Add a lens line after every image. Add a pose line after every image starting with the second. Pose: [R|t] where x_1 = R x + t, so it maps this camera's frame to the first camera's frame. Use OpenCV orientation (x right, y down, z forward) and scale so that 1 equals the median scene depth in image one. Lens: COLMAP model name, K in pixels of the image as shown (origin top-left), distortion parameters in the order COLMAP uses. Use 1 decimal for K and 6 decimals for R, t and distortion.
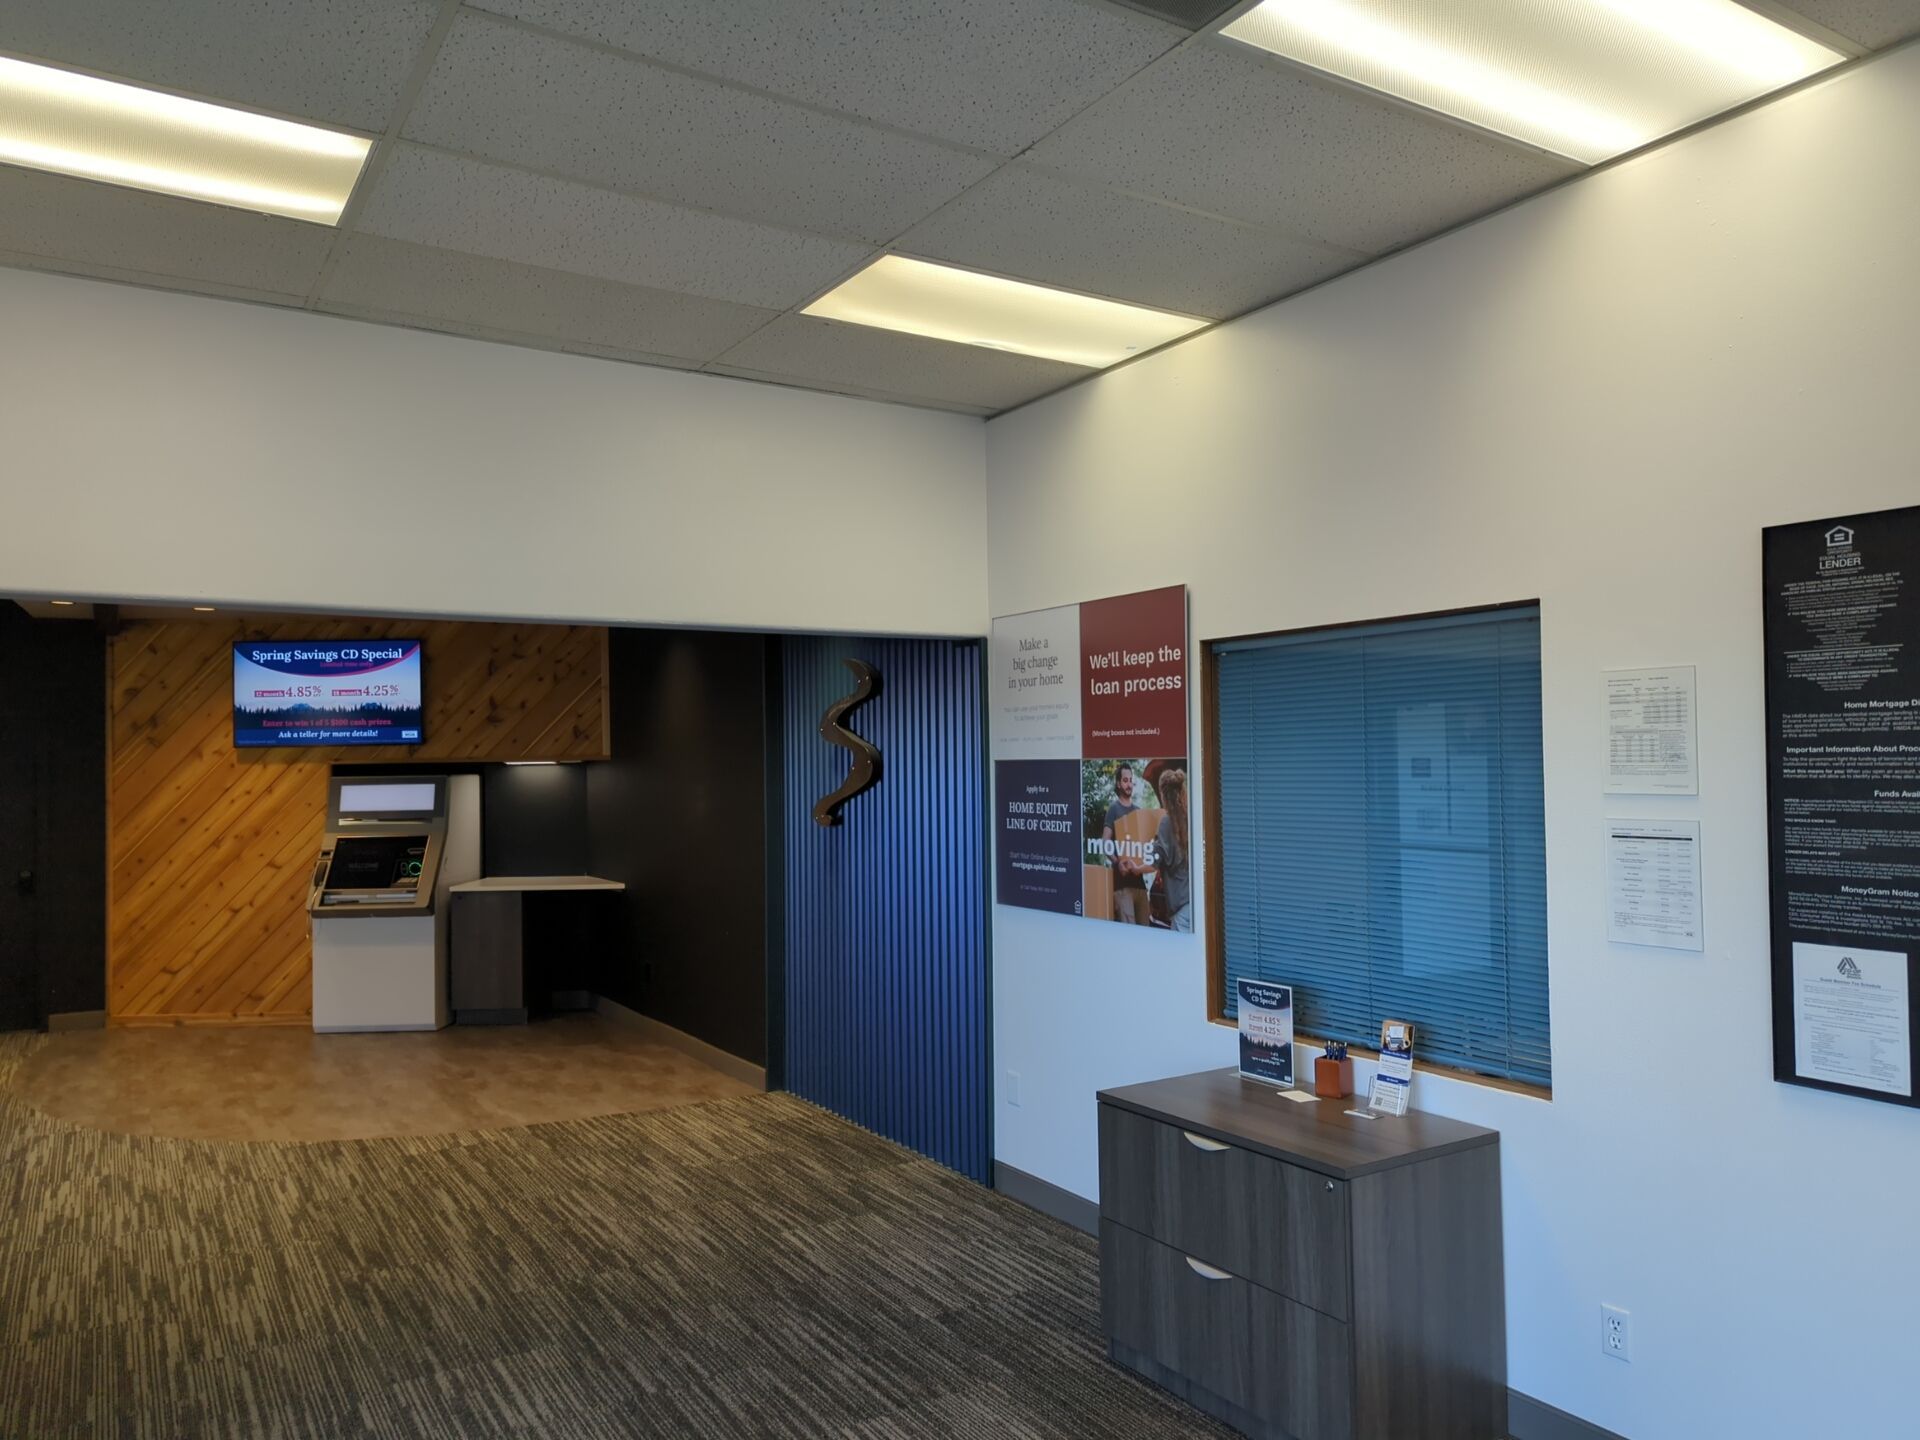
lens RADIAL K [[1361.5, 0, 948.9], [0, 1361.5, 725.2], [0, 0, 1]] dist [0.055767, -0.049244]
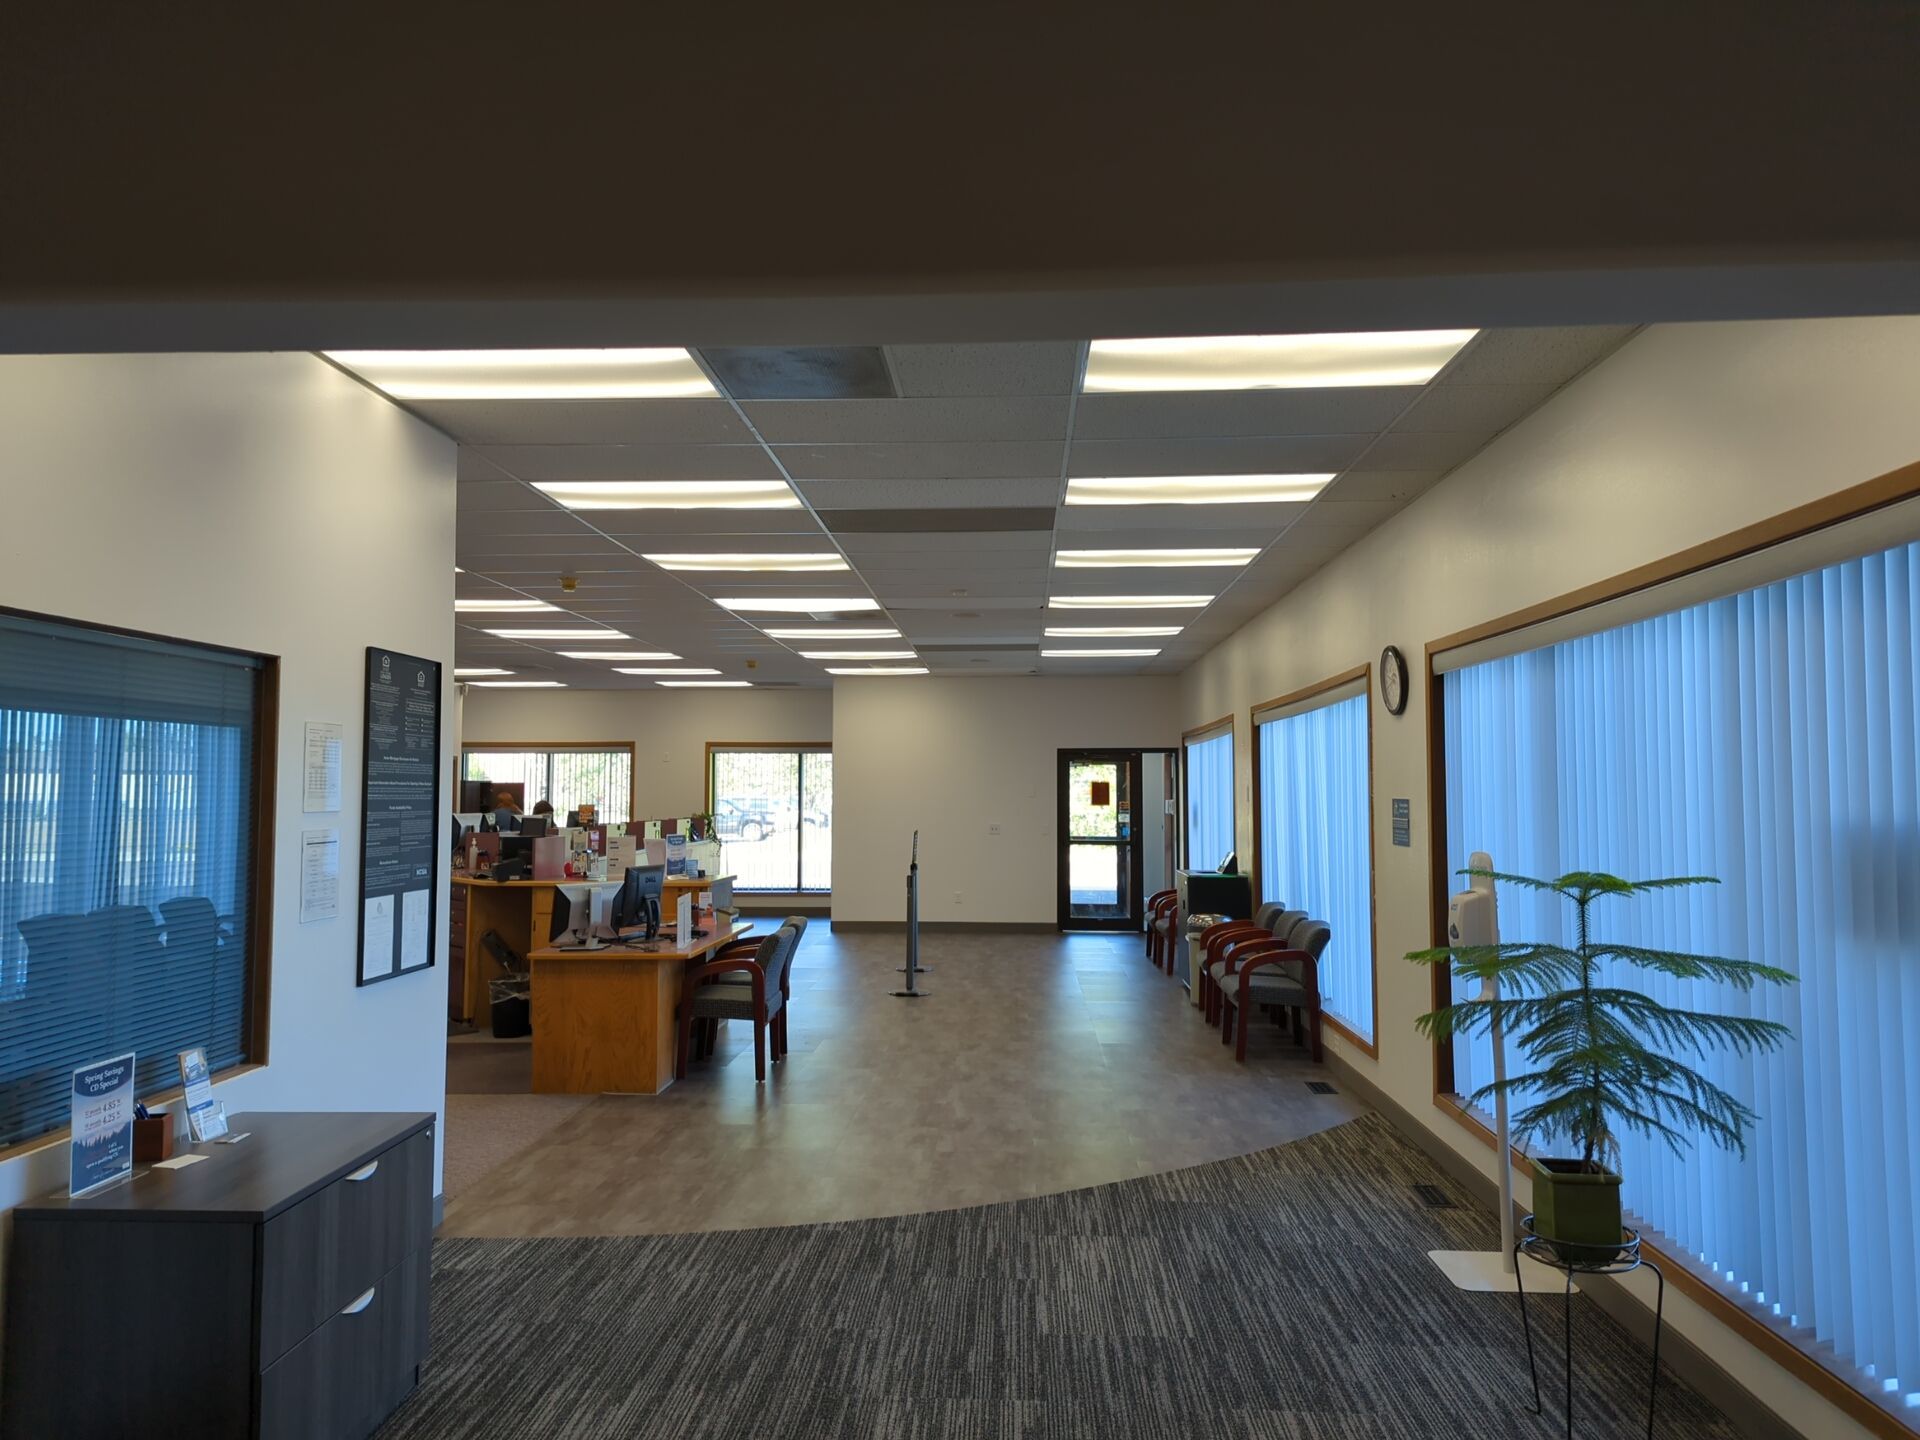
lens RADIAL K [[1361.5, 0, 944.7], [0, 1361.5, 715.7], [0, 0, 1]] dist [0.055767, -0.049244]
pose [[-0.816821, 0.048302, 0.574865, -0.662774], [-0.000682, 0.996407, -0.084691, 0.056233], [-0.576891, -0.069569, -0.813853, 1.426786]]
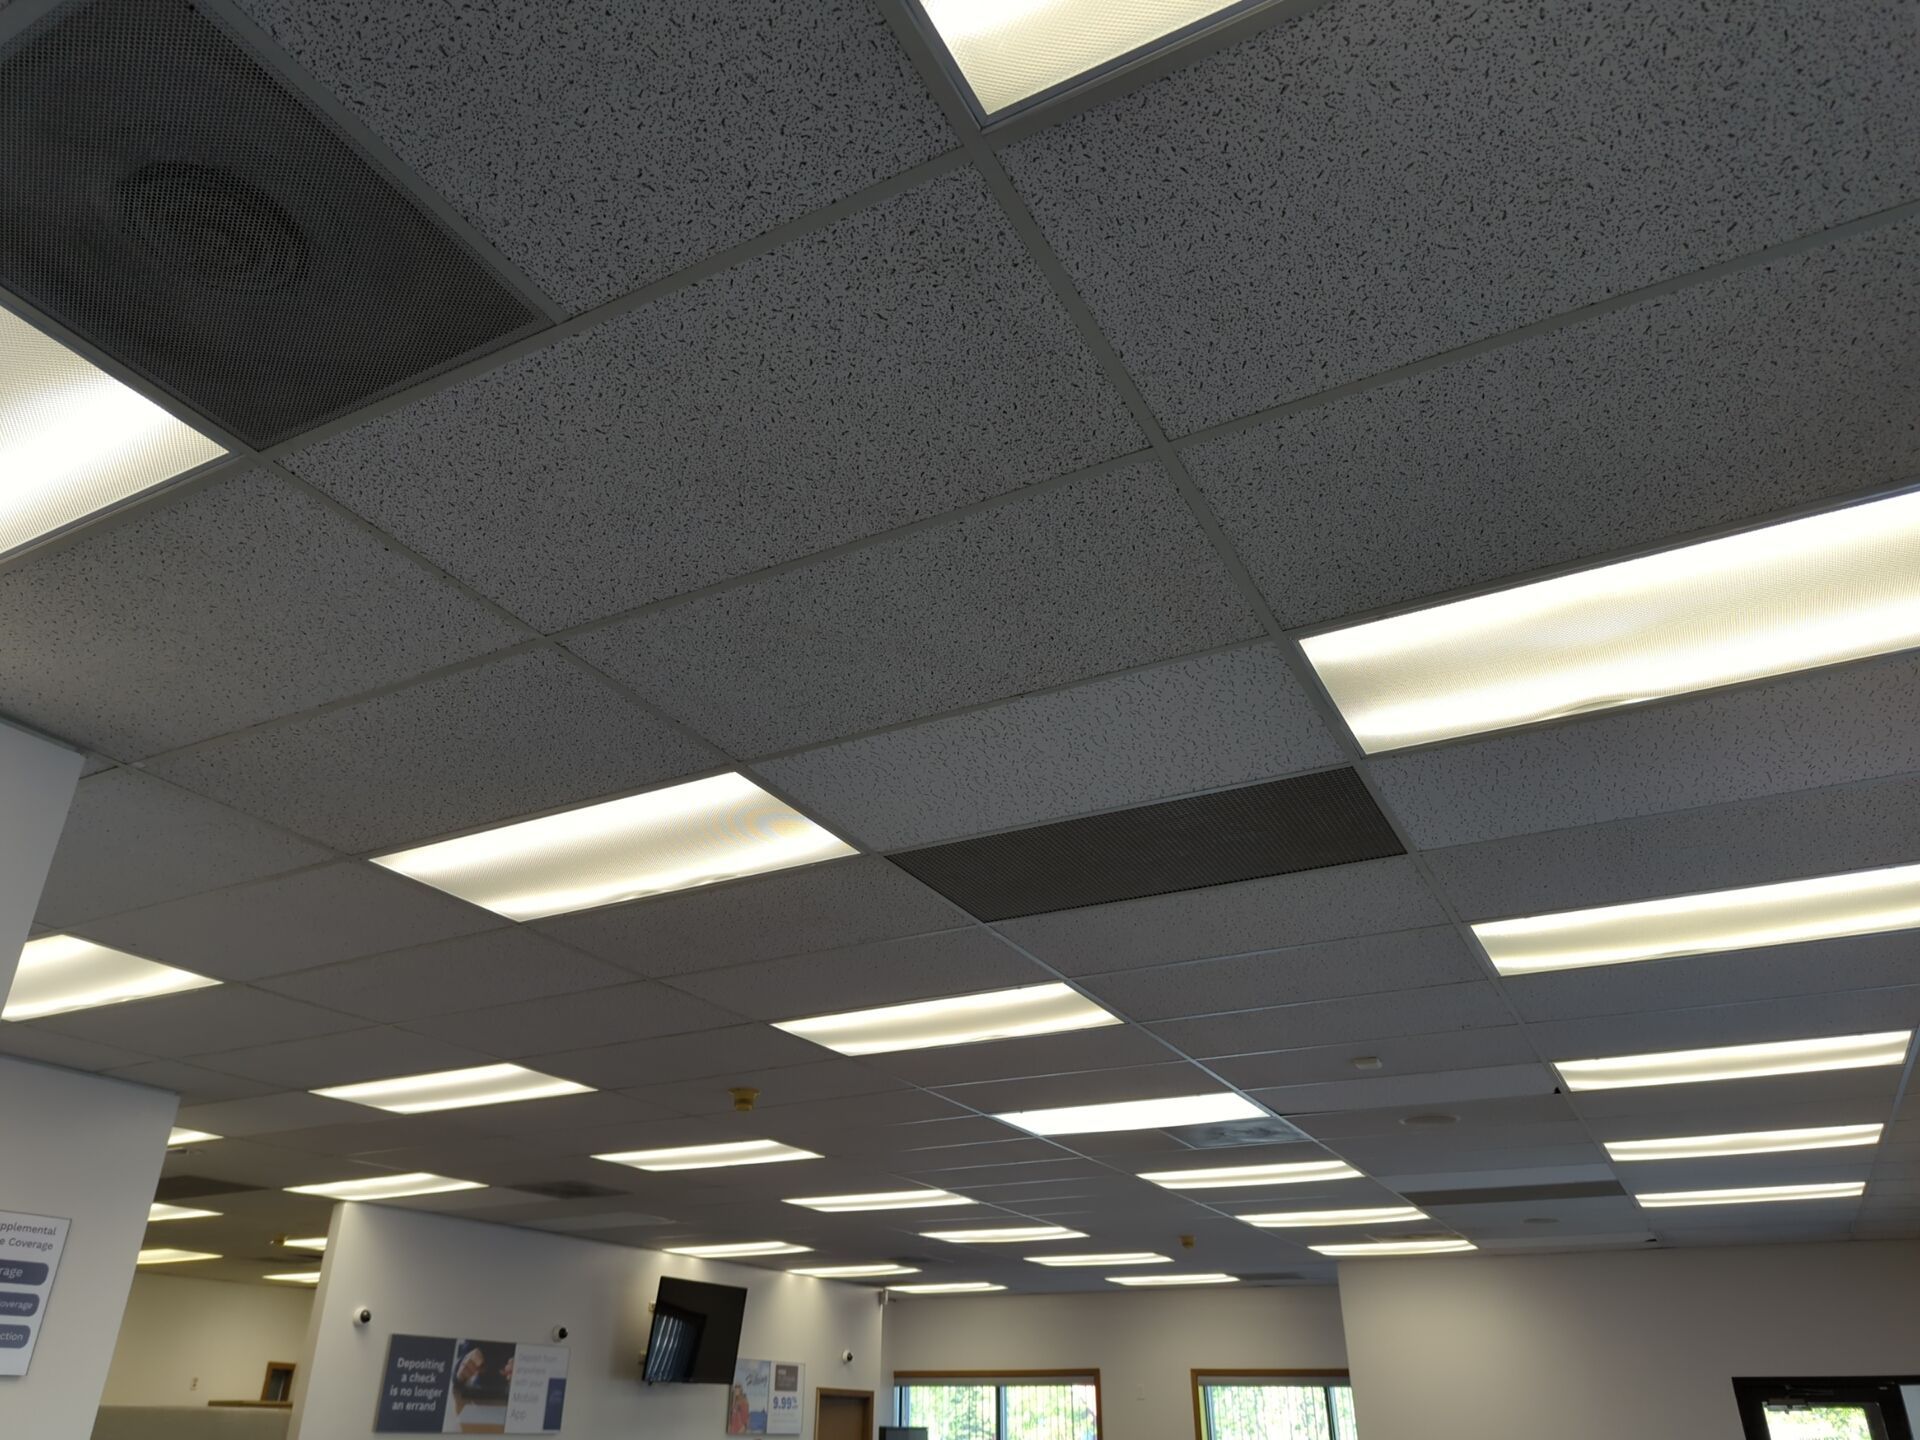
lens RADIAL K [[1361.5, 0, 953.5], [0, 1361.5, 732.1], [0, 0, 1]] dist [0.055767, -0.049244]
pose [[-0.492750, 0.404896, 0.770231, -0.290268], [-0.022081, 0.879046, -0.476225, 0.003713], [-0.869891, -0.251668, -0.424210, 0.482517]]
